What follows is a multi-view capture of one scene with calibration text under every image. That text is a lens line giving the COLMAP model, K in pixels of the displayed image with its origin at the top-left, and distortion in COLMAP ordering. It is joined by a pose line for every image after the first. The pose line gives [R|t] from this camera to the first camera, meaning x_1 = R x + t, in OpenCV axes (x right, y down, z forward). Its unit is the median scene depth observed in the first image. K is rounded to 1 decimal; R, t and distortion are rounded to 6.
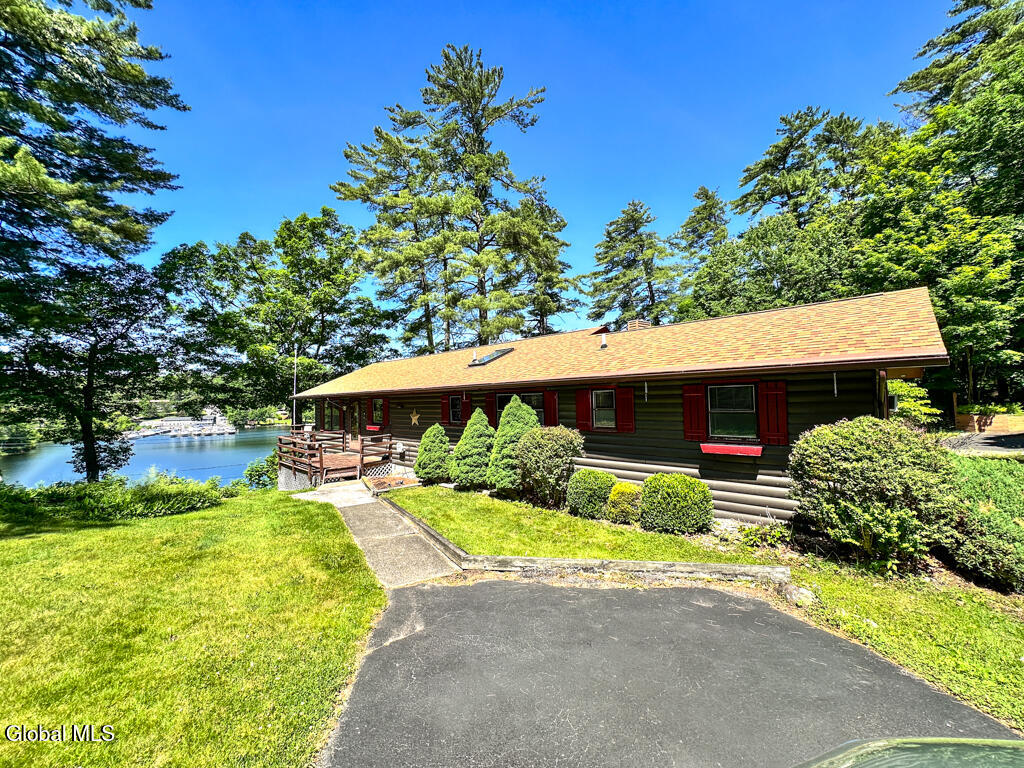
lens RADIAL K [[416.5, 0, 505.4], [0, 416.5, 385.4], [0, 0, 1]] dist [-0.003154, 0.002627]
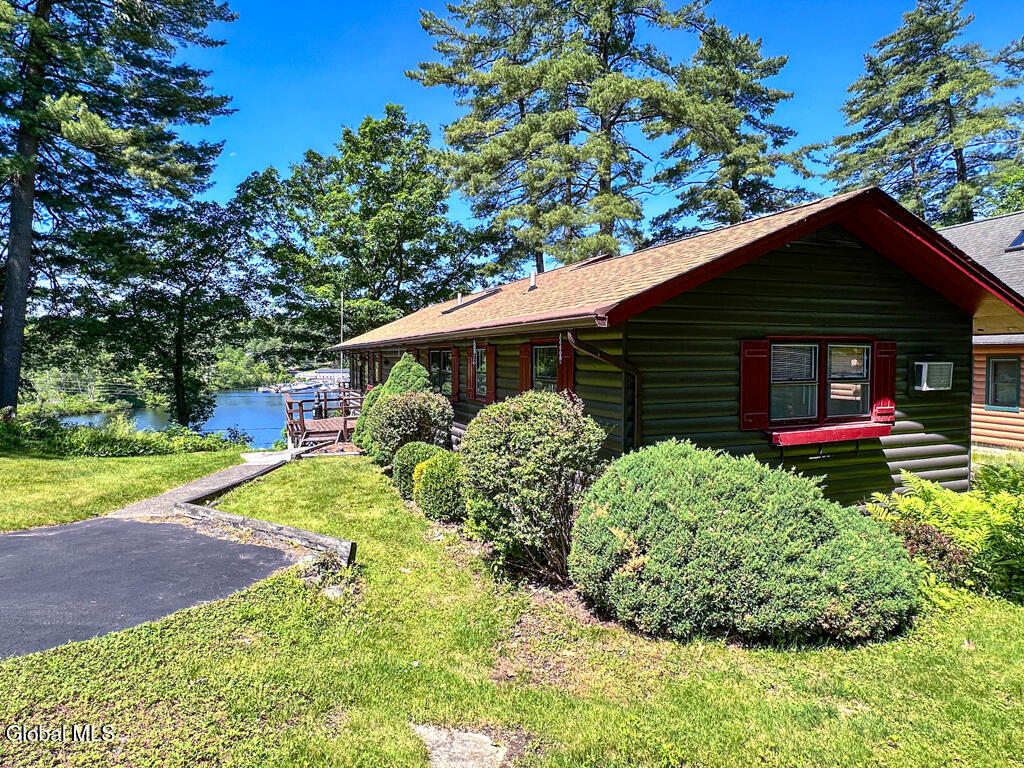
lens RADIAL K [[636.0, 0, 513.6], [0, 636.0, 380.9], [0, 0, 1]] dist [-0.002651, 0.002753]
pose [[0.911146, 0.033637, -0.410709, 0.286767], [-0.000440, 0.996742, 0.080657, -0.008501], [0.412083, -0.073309, 0.908192, -0.025251]]
